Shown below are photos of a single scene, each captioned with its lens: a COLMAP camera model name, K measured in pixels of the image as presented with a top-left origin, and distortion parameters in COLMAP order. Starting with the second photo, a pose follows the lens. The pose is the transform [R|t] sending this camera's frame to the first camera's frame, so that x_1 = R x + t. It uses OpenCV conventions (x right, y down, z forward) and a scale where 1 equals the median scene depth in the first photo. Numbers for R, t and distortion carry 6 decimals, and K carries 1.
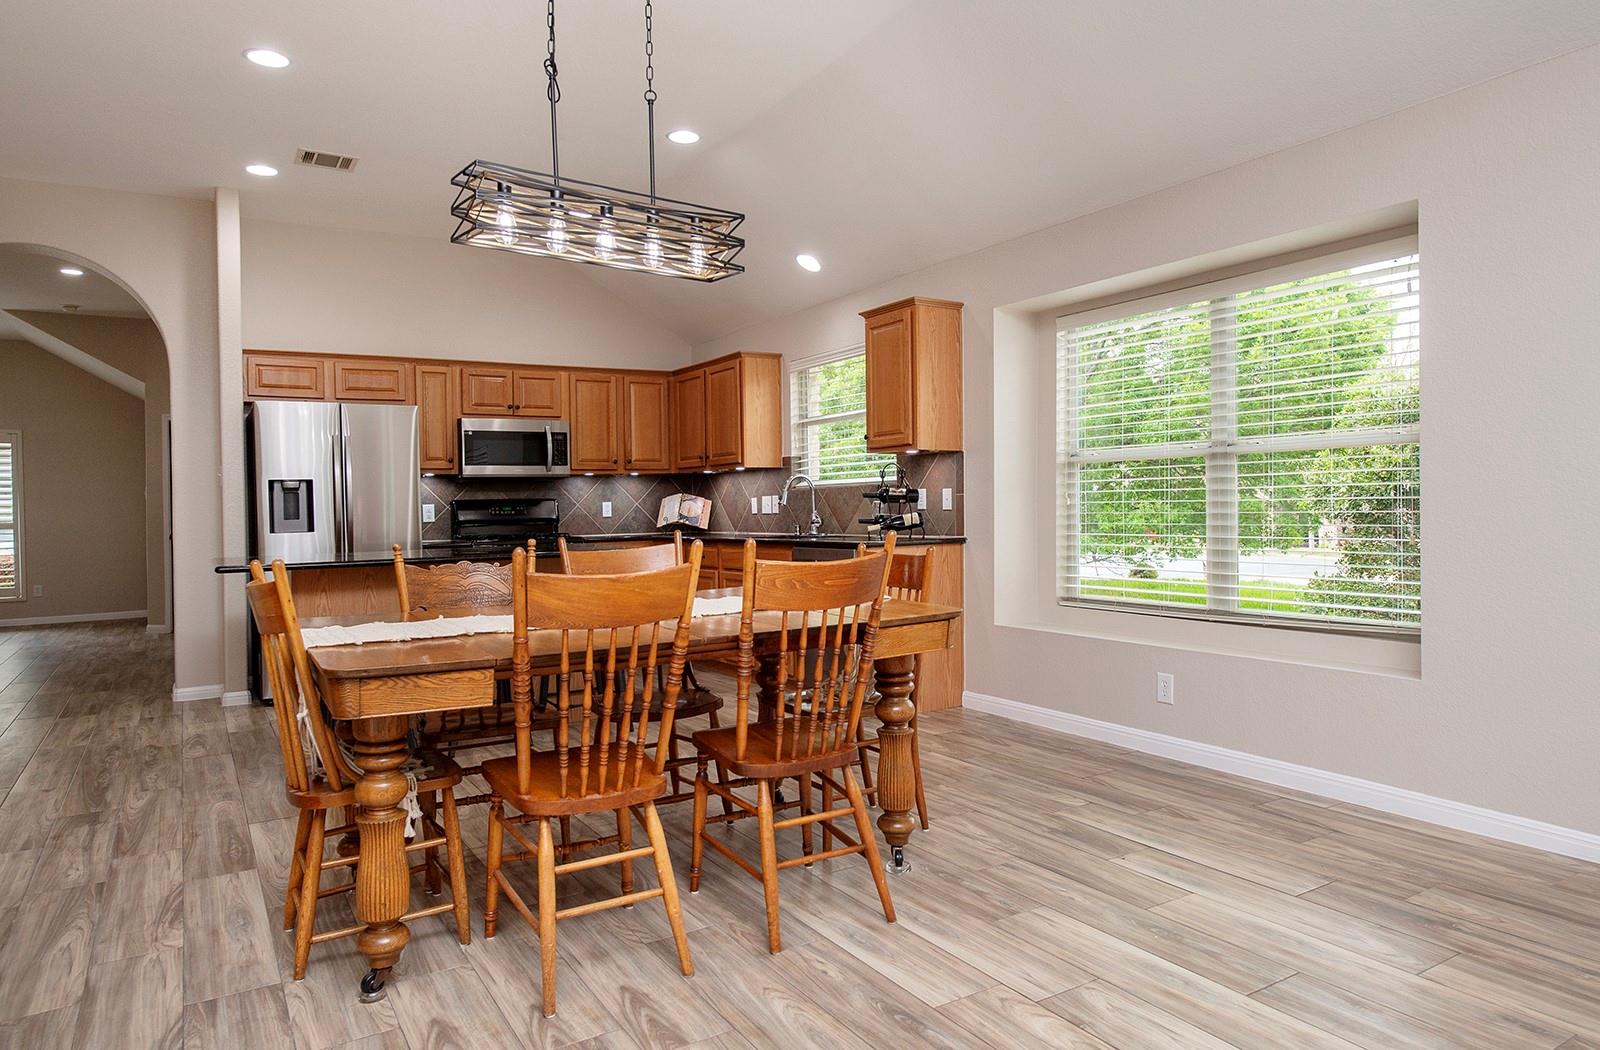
lens RADIAL K [[999.2, 0, 793.3], [0, 999.2, 510.6], [0, 0, 1]] dist [-0.002607, 0.000689]
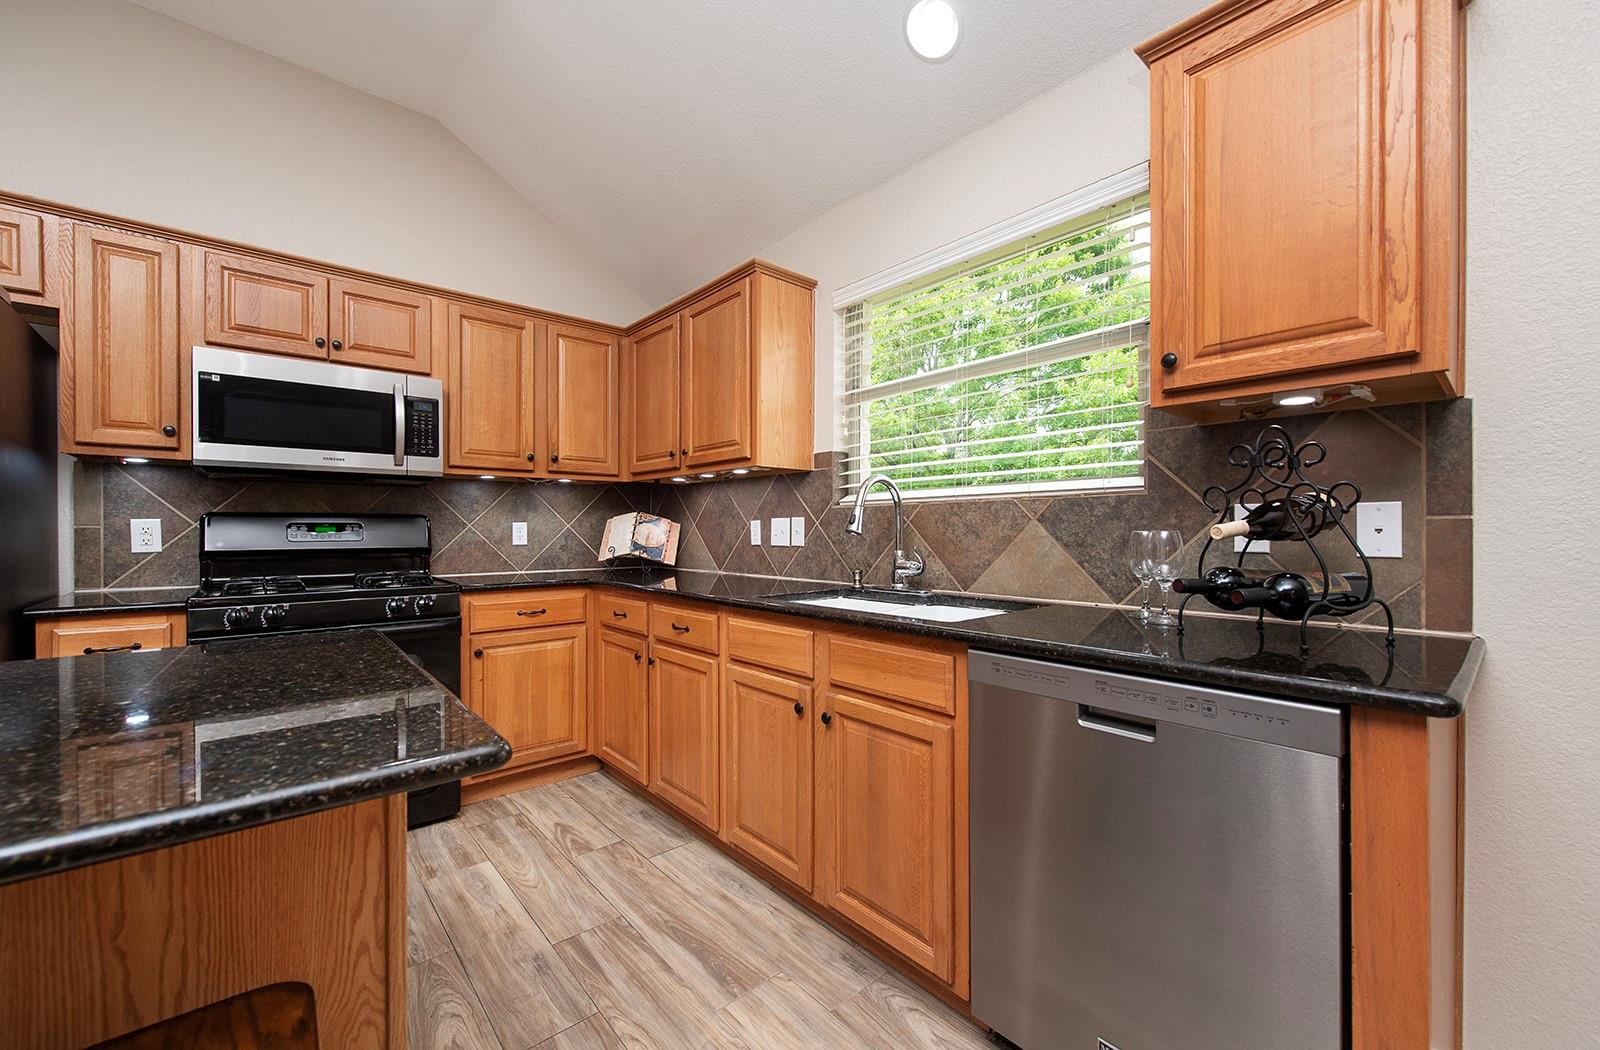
lens RADIAL K [[620.3, 0, 788.0], [0, 620.3, 537.4], [0, 0, 1]] dist [0.002044, -0.000177]
pose [[0.987595, 0.016865, 0.156116, -0.084609], [-0.017781, 0.999832, 0.004471, -0.004064], [-0.156015, -0.007192, 0.987729, 0.634932]]
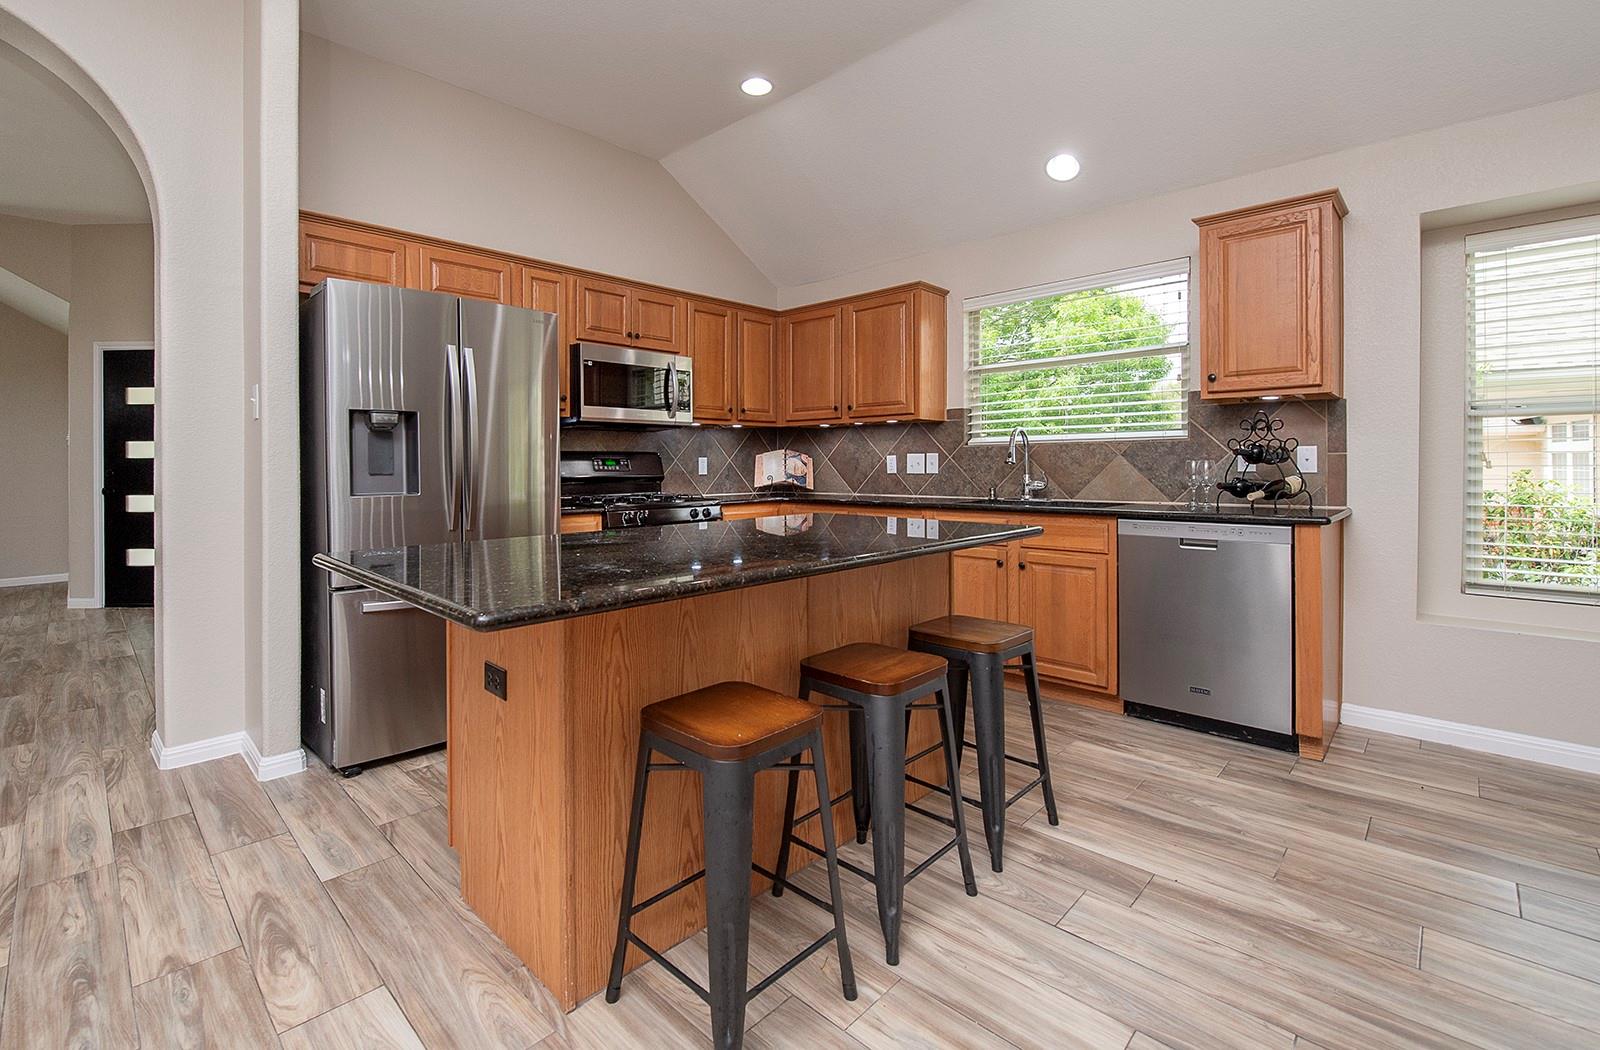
lens RADIAL K [[696.1, 0, 740.7], [0, 696.1, 476.4], [0, 0, 1]] dist [-0.009914, -0.000764]
pose [[0.975185, 0.010661, 0.221137, -0.322408], [-0.012533, 0.999897, 0.007061, 0.003500], [-0.221039, -0.009658, 0.975217, 0.447089]]
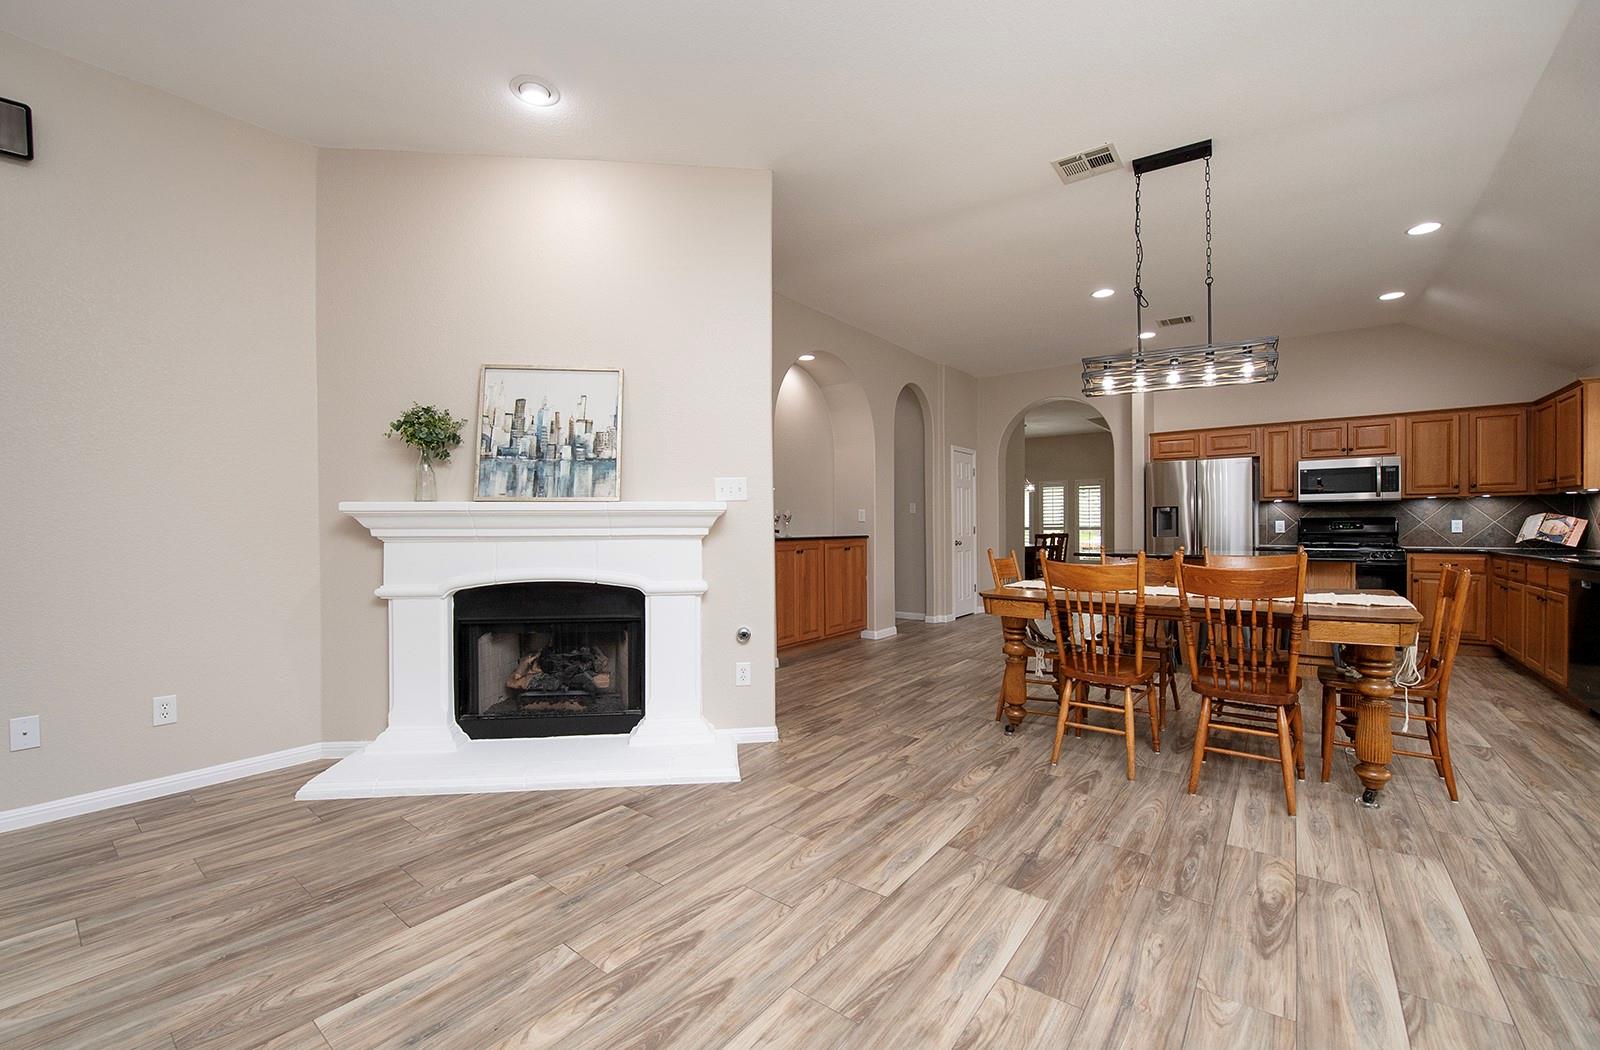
lens RADIAL K [[651.0, 0, 793.6], [0, 651.0, 529.4], [0, 0, 1]] dist [-0.014954, -0.000176]
pose [[0.358655, 0.023884, -0.933165, 0.270084], [-0.007225, 0.999714, 0.022810, -0.010281], [0.933442, -0.001439, 0.358724, -0.010596]]
